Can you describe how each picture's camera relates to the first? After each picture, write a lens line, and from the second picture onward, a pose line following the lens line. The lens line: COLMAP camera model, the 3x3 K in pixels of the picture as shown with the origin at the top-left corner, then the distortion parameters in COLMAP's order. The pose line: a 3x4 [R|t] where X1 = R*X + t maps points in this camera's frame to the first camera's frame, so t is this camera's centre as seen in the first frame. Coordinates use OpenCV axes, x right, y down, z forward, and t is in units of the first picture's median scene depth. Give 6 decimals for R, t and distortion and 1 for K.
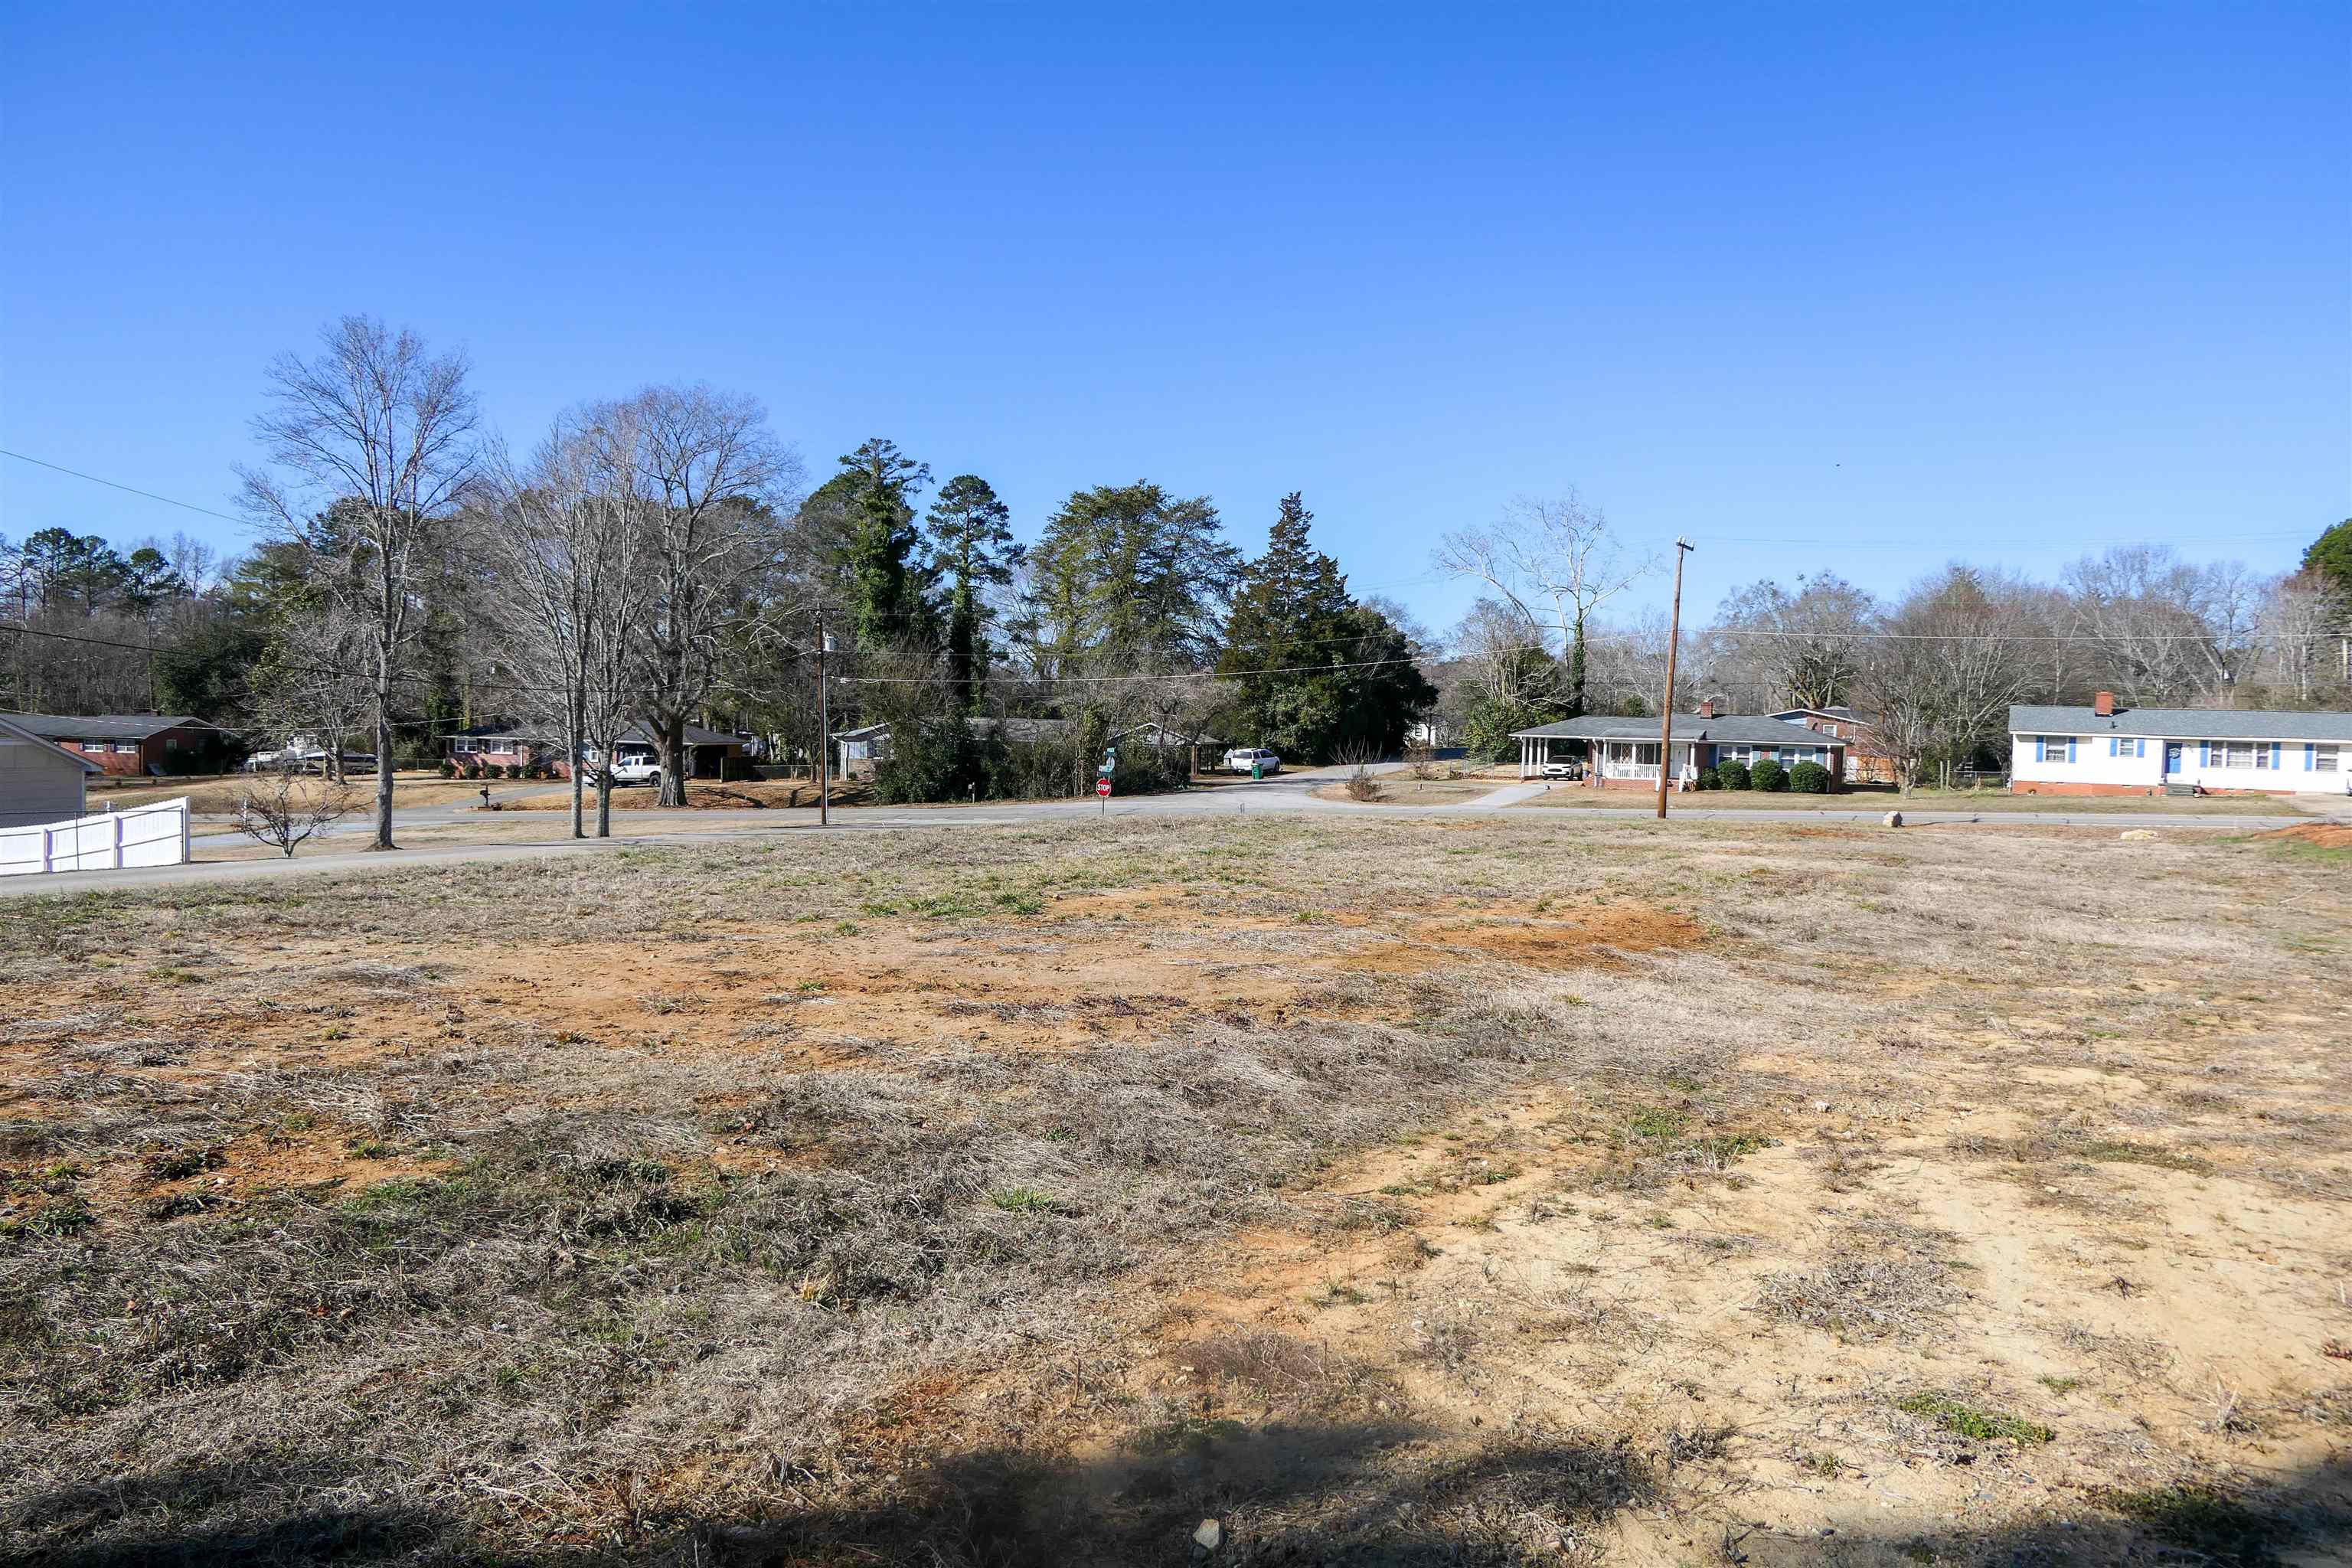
lens RADIAL K [[1598.5, 0, 1202.0], [0, 1598.5, 778.9], [0, 0, 1]] dist [-0.003937, -0.001614]
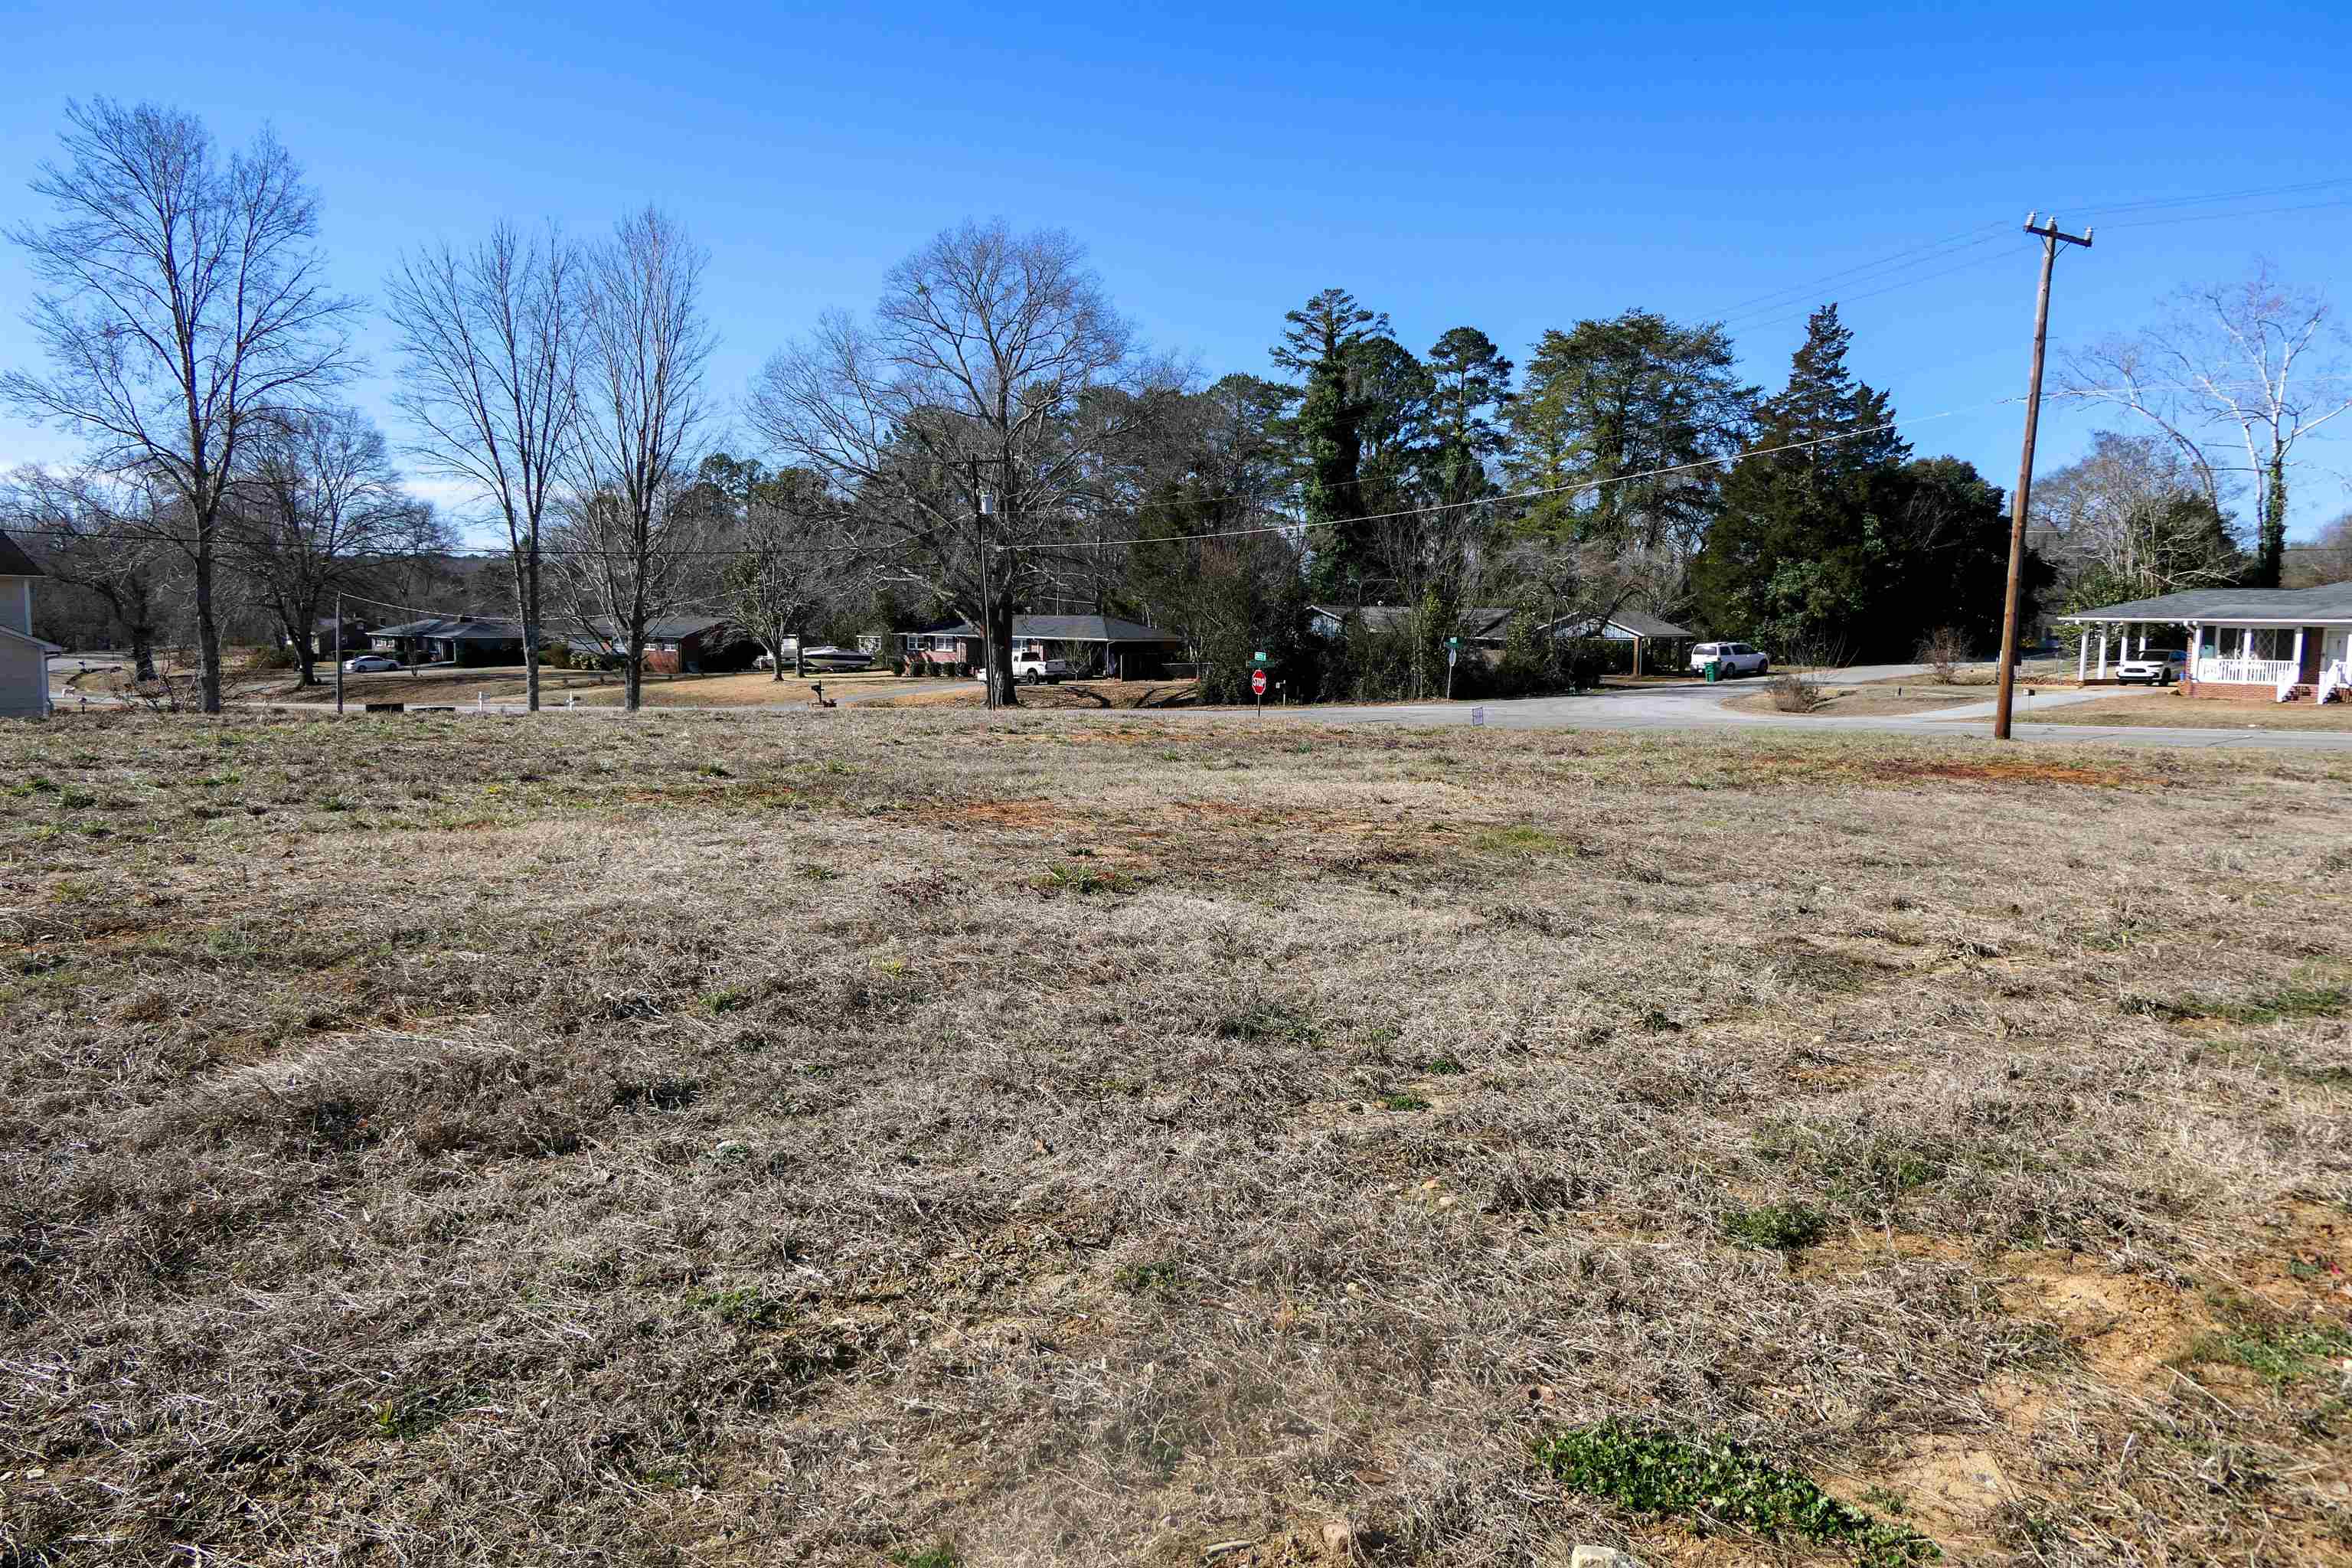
lens RADIAL K [[1623.4, 0, 1176.0], [0, 1623.4, 784.0], [0, 0, 1]] dist [-0.001449, -0.008167]
pose [[0.899125, 0.035069, -0.436284, 0.155465], [-0.009694, 0.998136, 0.060255, 0.005136], [0.437584, -0.049947, 0.897789, 0.205869]]
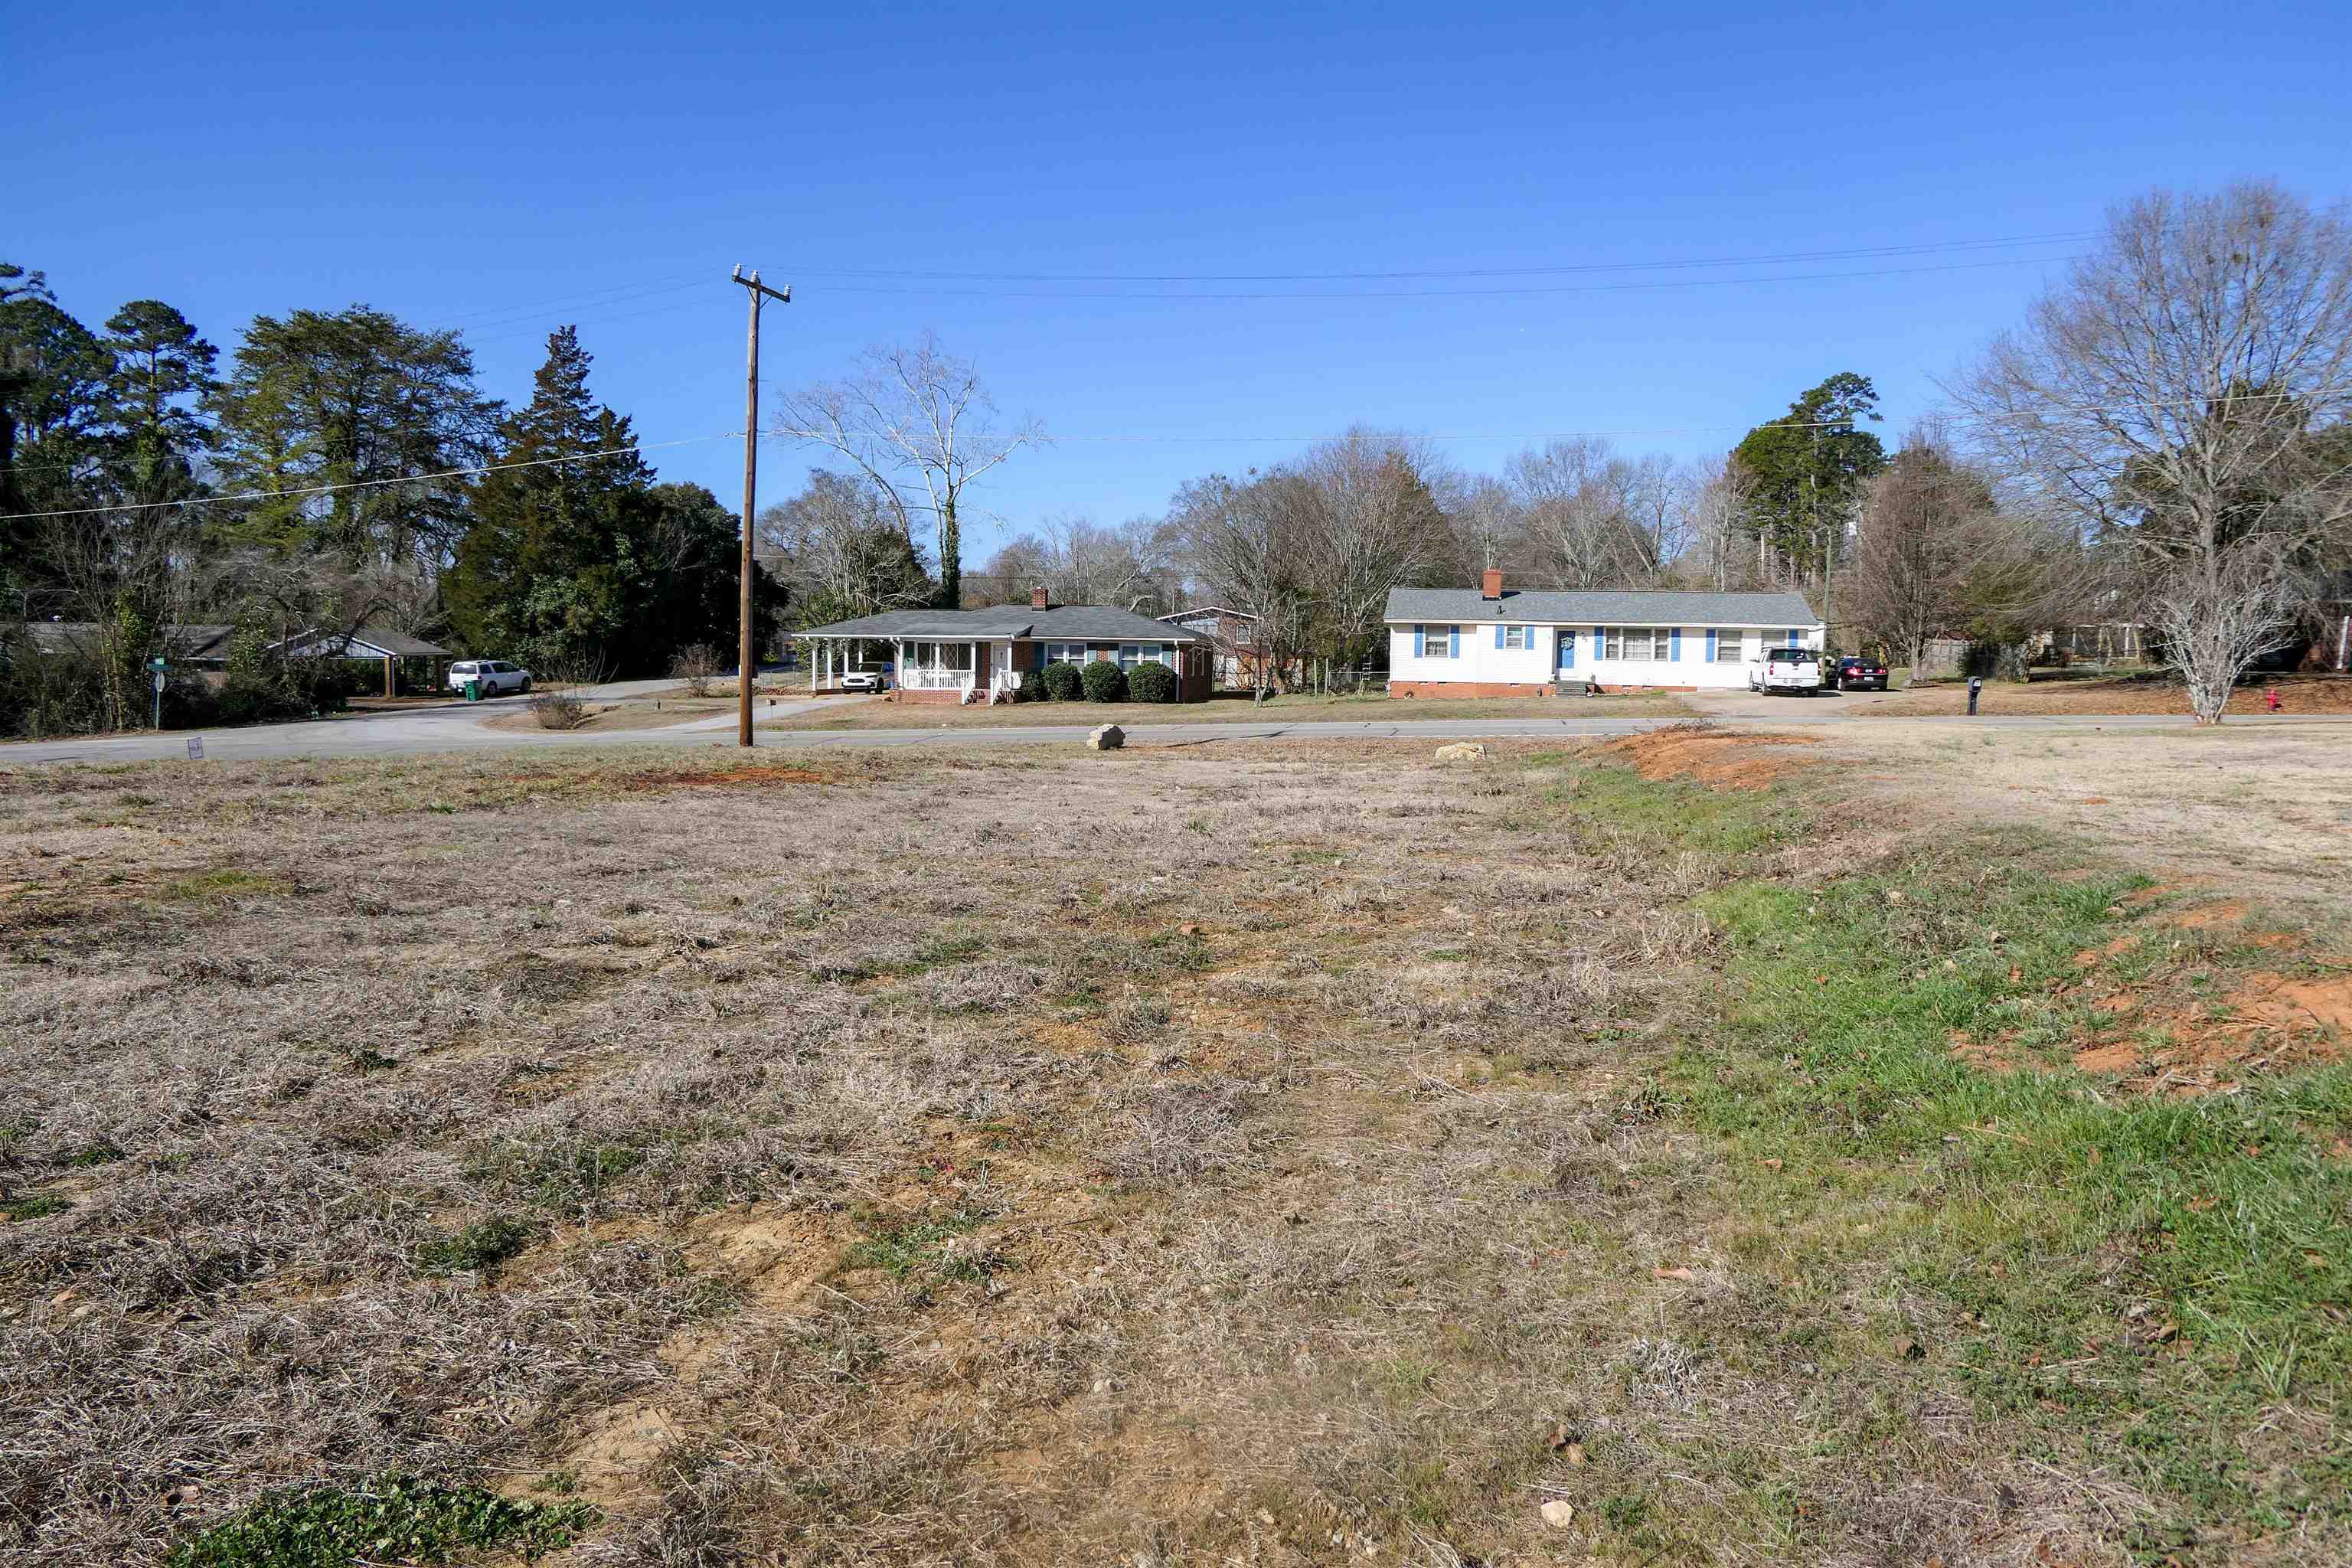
lens RADIAL K [[1623.4, 0, 1176.0], [0, 1623.4, 784.0], [0, 0, 1]] dist [-0.001449, -0.008167]
pose [[0.963663, -0.035025, 0.264814, 0.159105], [0.021403, 0.998303, 0.054152, 0.005224], [-0.266262, -0.046516, 0.962778, 0.205222]]
